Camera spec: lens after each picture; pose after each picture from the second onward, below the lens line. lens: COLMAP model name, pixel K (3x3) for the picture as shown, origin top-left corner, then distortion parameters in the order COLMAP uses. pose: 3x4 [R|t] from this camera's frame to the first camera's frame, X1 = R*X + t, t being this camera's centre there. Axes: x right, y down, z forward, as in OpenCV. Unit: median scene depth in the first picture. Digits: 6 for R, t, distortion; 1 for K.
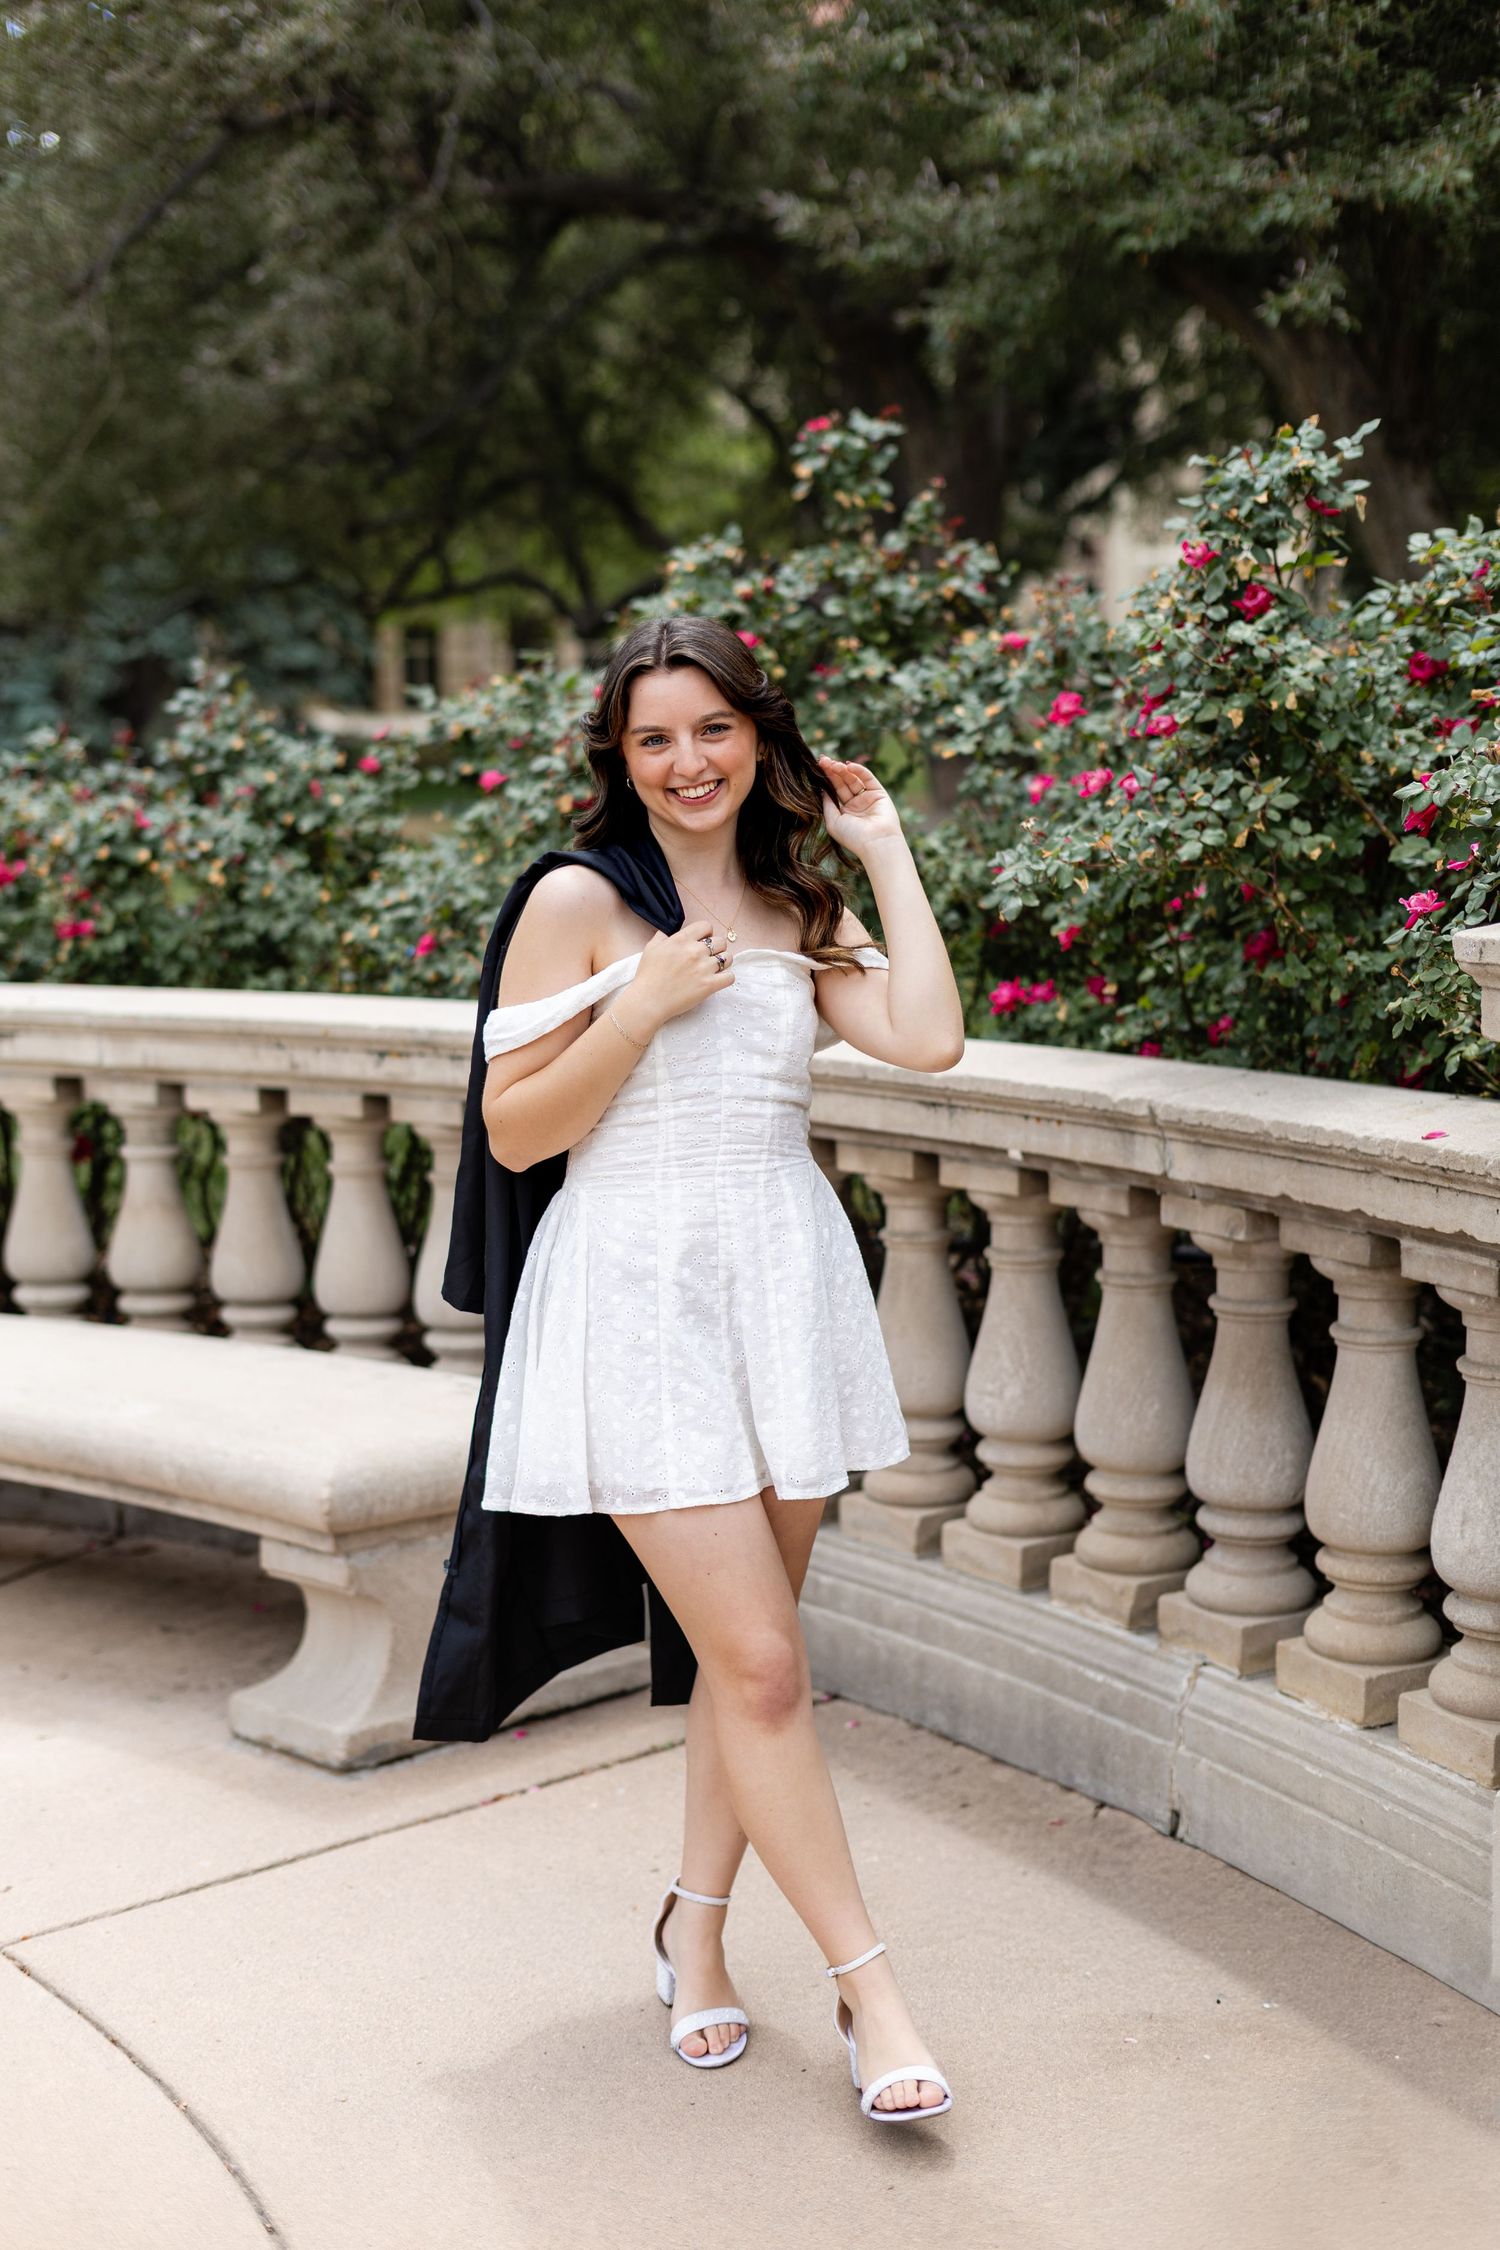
lens RADIAL K [[2893.6, 0, 747.4], [0, 2893.6, 1156.9], [0, 0, 1]] dist [-0.019580, 0.094471]
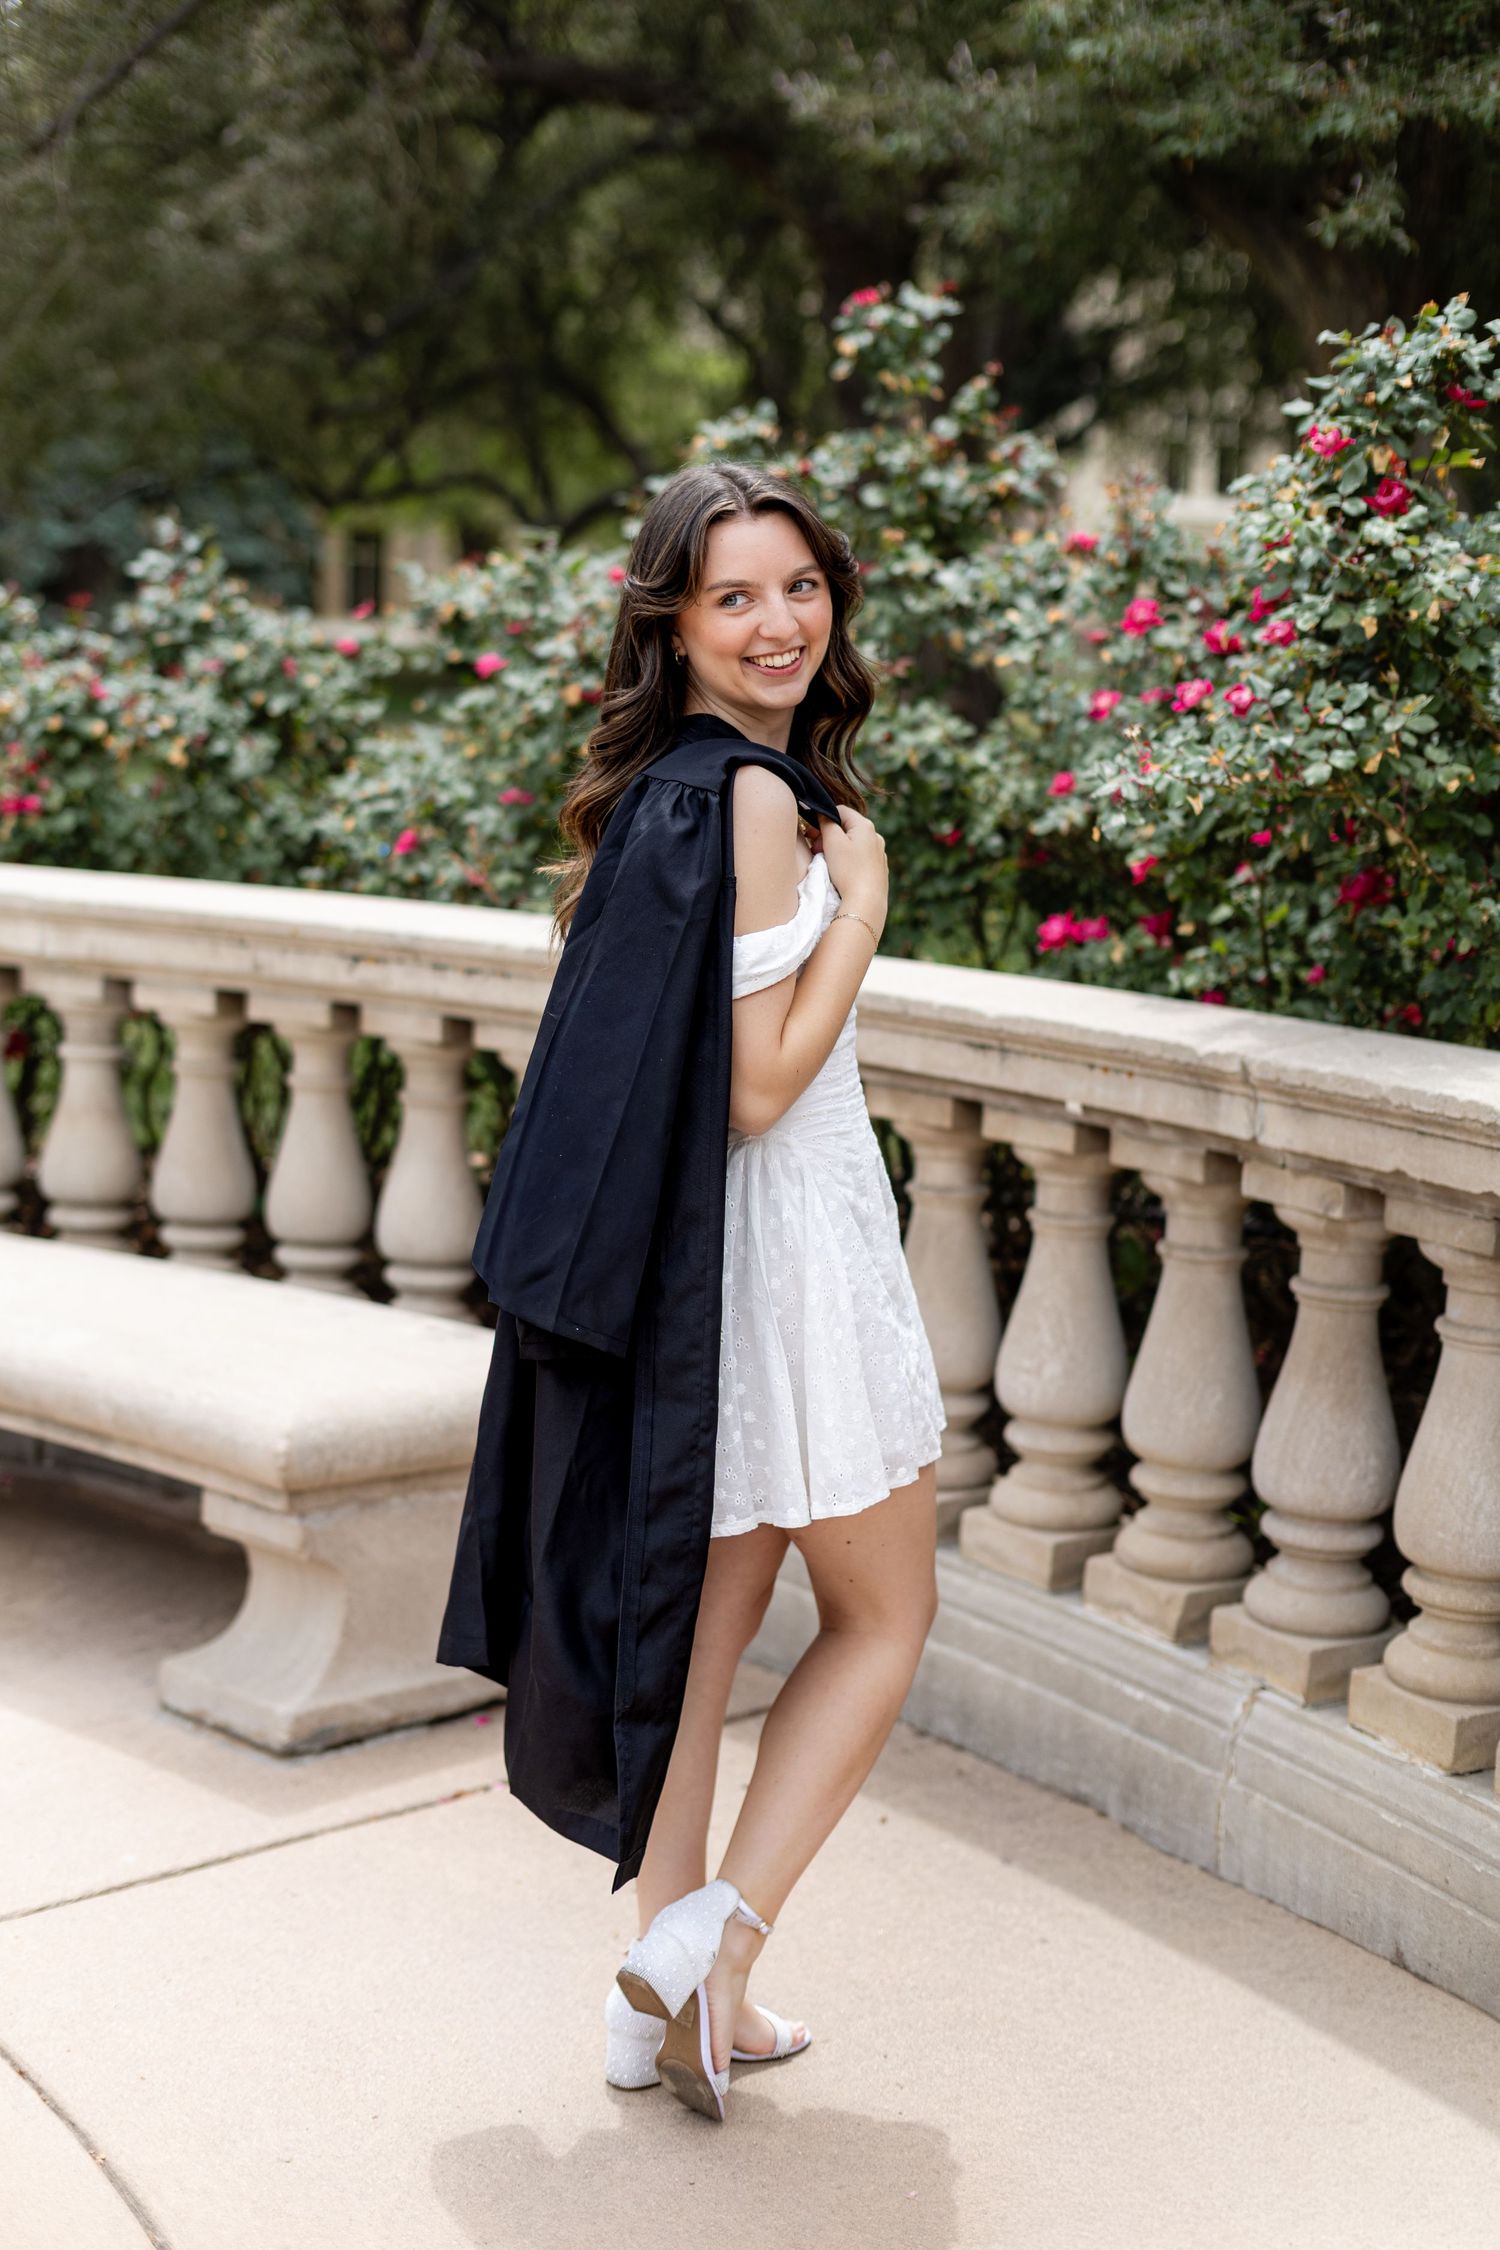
lens RADIAL K [[2893.6, 0, 747.4], [0, 2893.6, 1156.9], [0, 0, 1]] dist [-0.019580, 0.094471]
pose [[0.998174, 0.052195, 0.030391, -0.033609], [-0.052877, 0.998357, 0.022082, 0.000043], [-0.029188, -0.023649, 0.999294, 0.104792]]
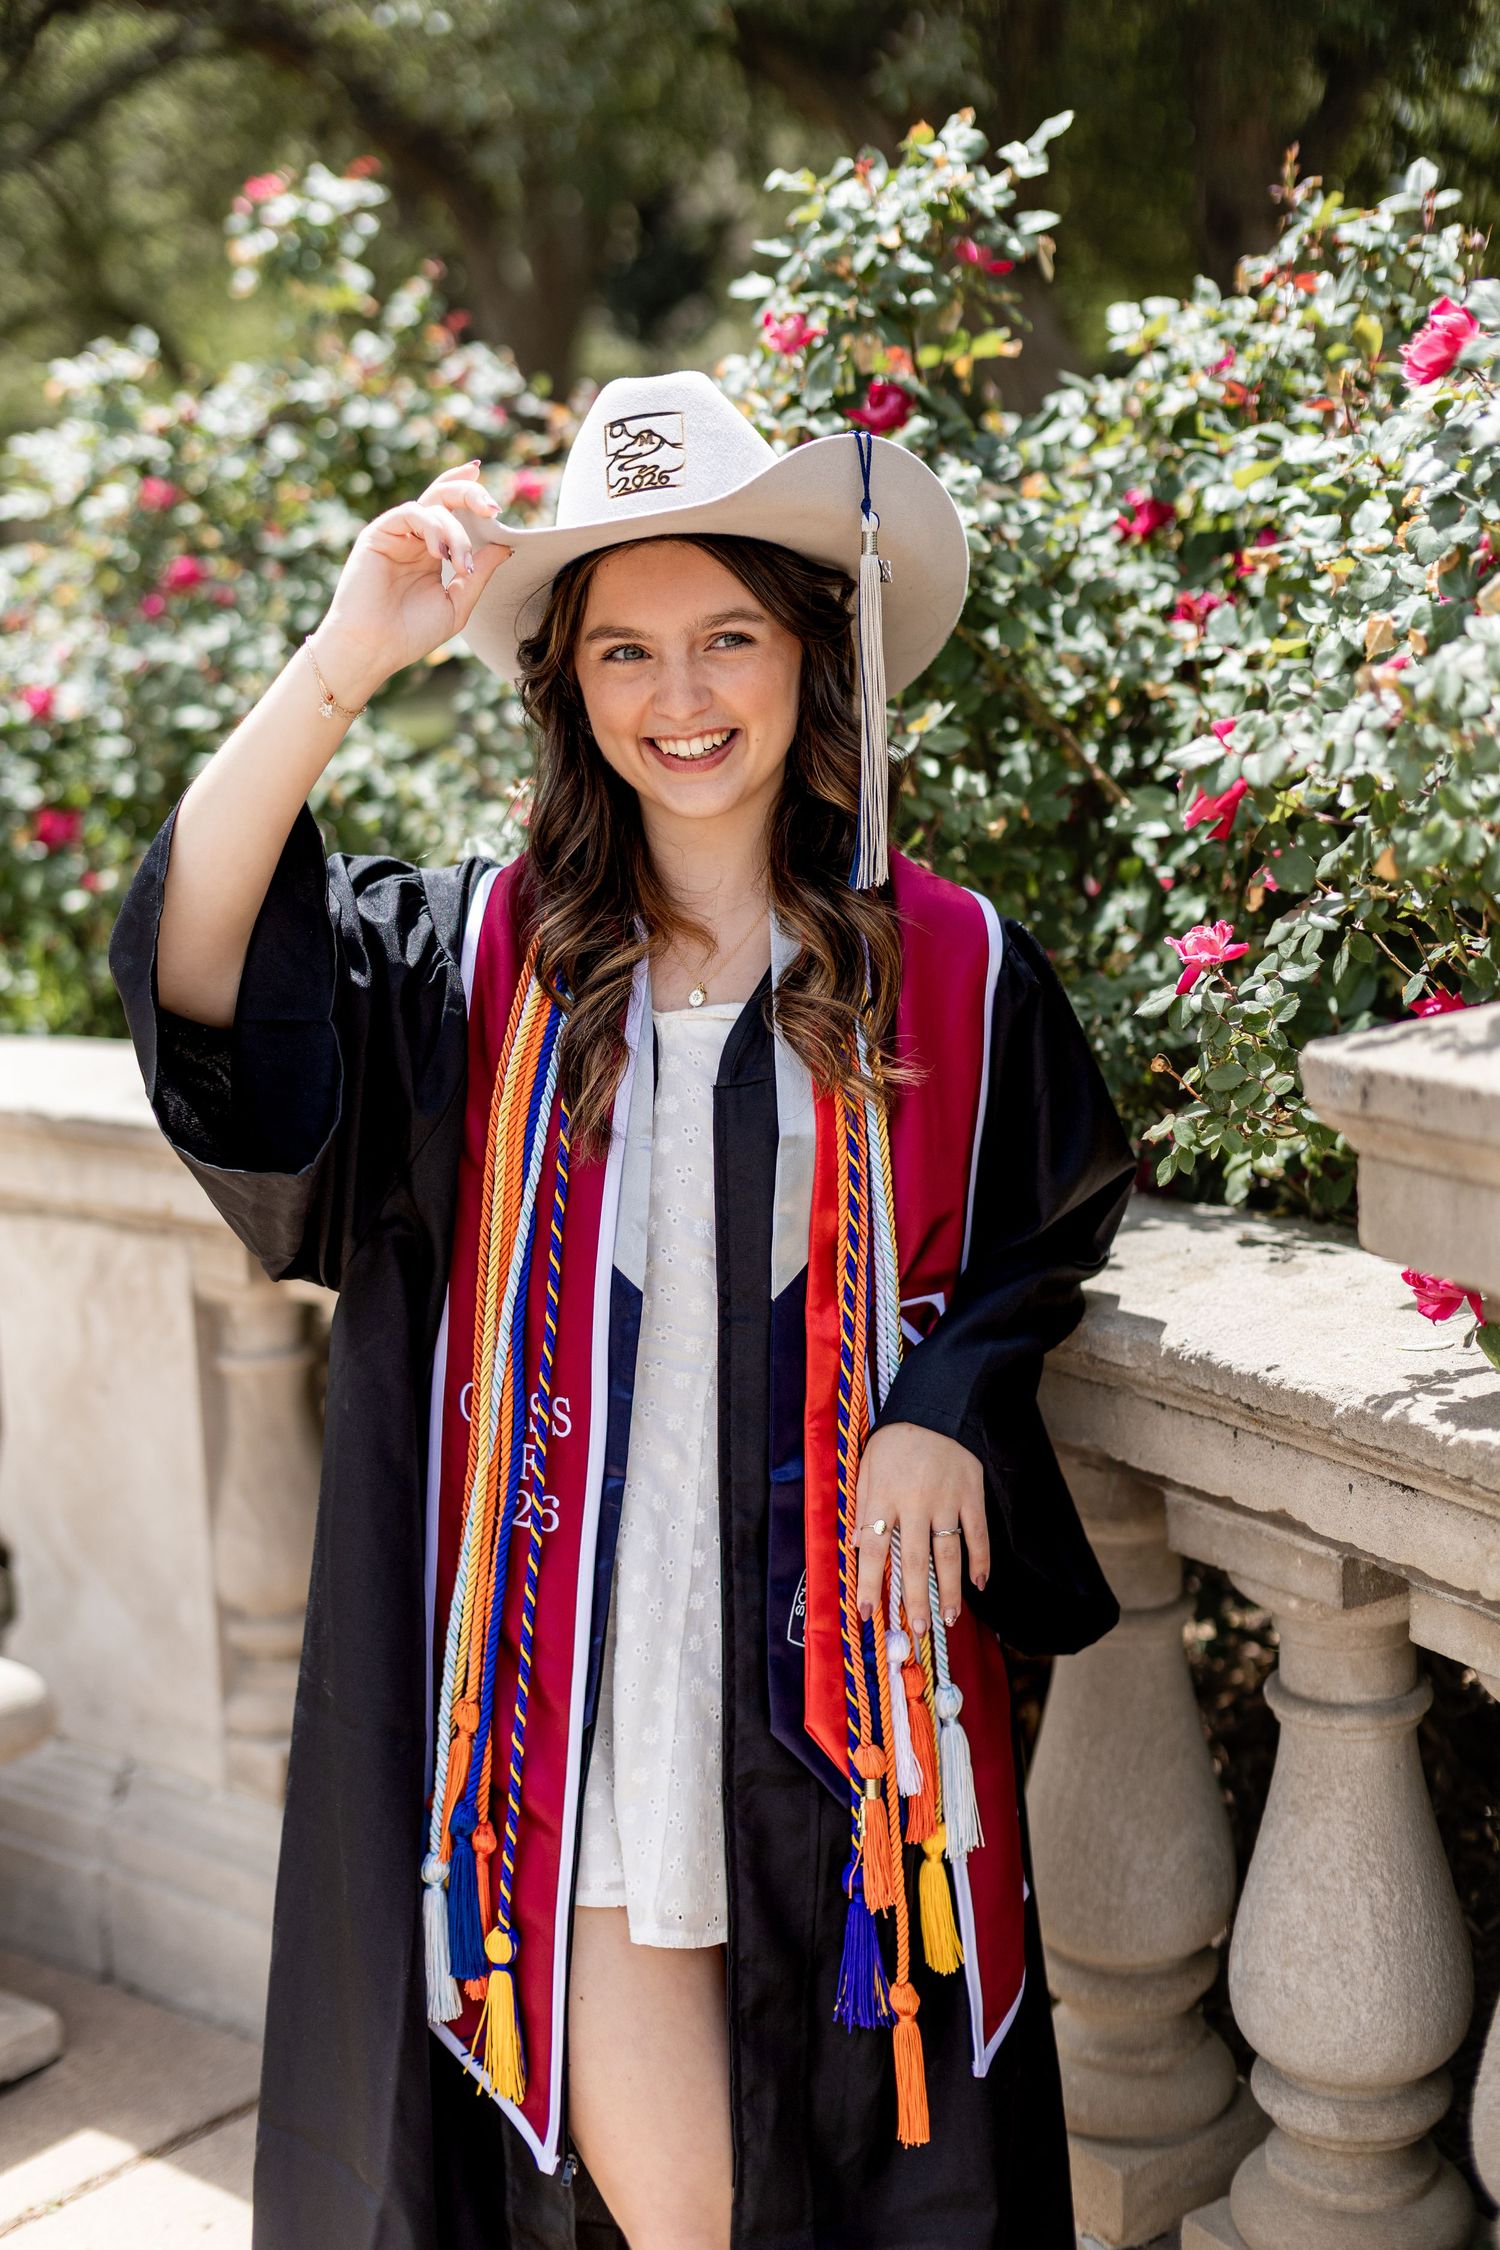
lens RADIAL K [[2893.6, 0, 747.4], [0, 2893.6, 1156.9], [0, 0, 1]] dist [-0.019580, 0.094471]
pose [[0.991114, -0.041121, 0.126500, 0.056086], [0.035382, 0.998254, 0.047288, -0.056920], [-0.128224, -0.042391, 0.990839, 0.348436]]
